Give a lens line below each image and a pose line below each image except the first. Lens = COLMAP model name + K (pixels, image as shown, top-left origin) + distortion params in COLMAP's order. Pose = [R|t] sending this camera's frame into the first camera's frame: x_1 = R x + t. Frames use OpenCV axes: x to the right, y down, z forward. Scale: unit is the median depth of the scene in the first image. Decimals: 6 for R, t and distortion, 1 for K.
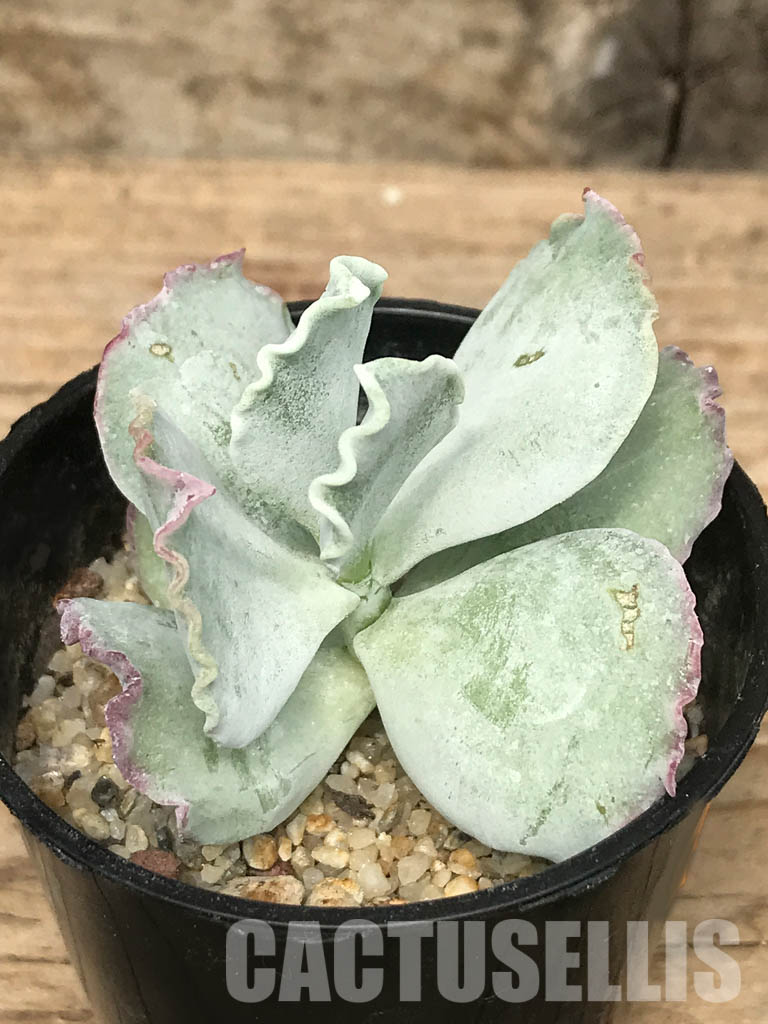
lens RADIAL K [[2132.6, 0, 391.7], [0, 2132.6, 511.9], [0, 0, 1]] dist [0.250323, 0.000000]
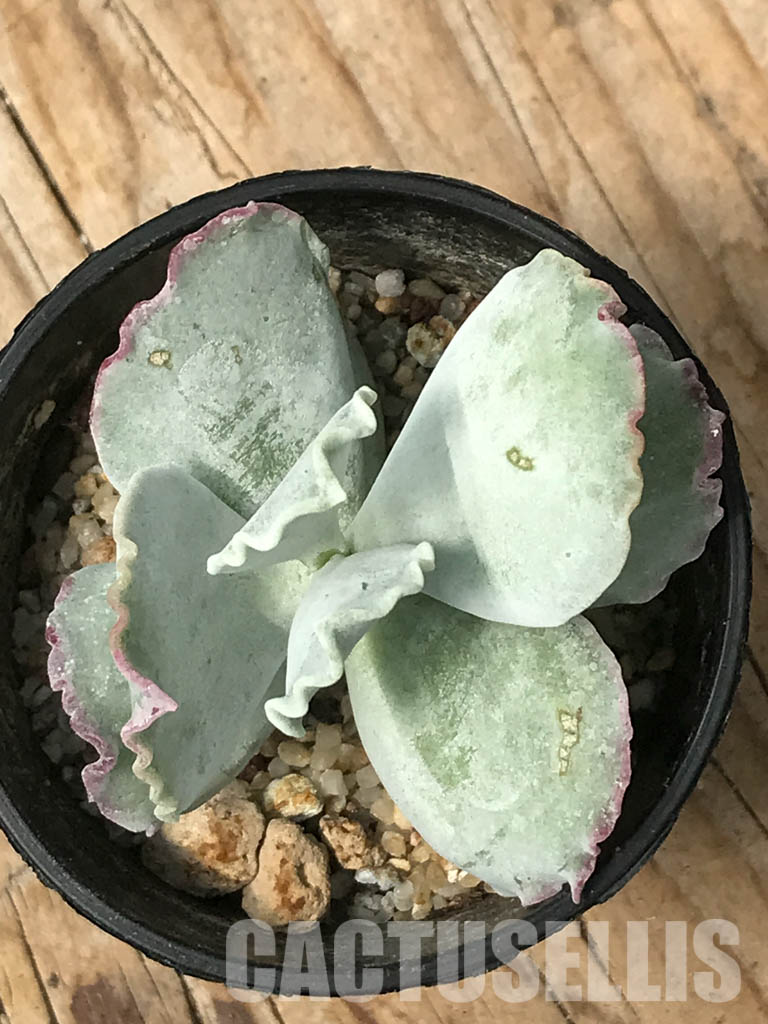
lens RADIAL K [[2760.8, 0, 380.7], [0, 2760.8, 511.3], [0, 0, 1]] dist [0.188833, 0.000000]
pose [[0.990481, 0.131960, -0.039162, 0.056064], [-0.082835, 0.798649, 0.596069, -0.847833], [0.109934, -0.587151, 0.801977, -0.053389]]
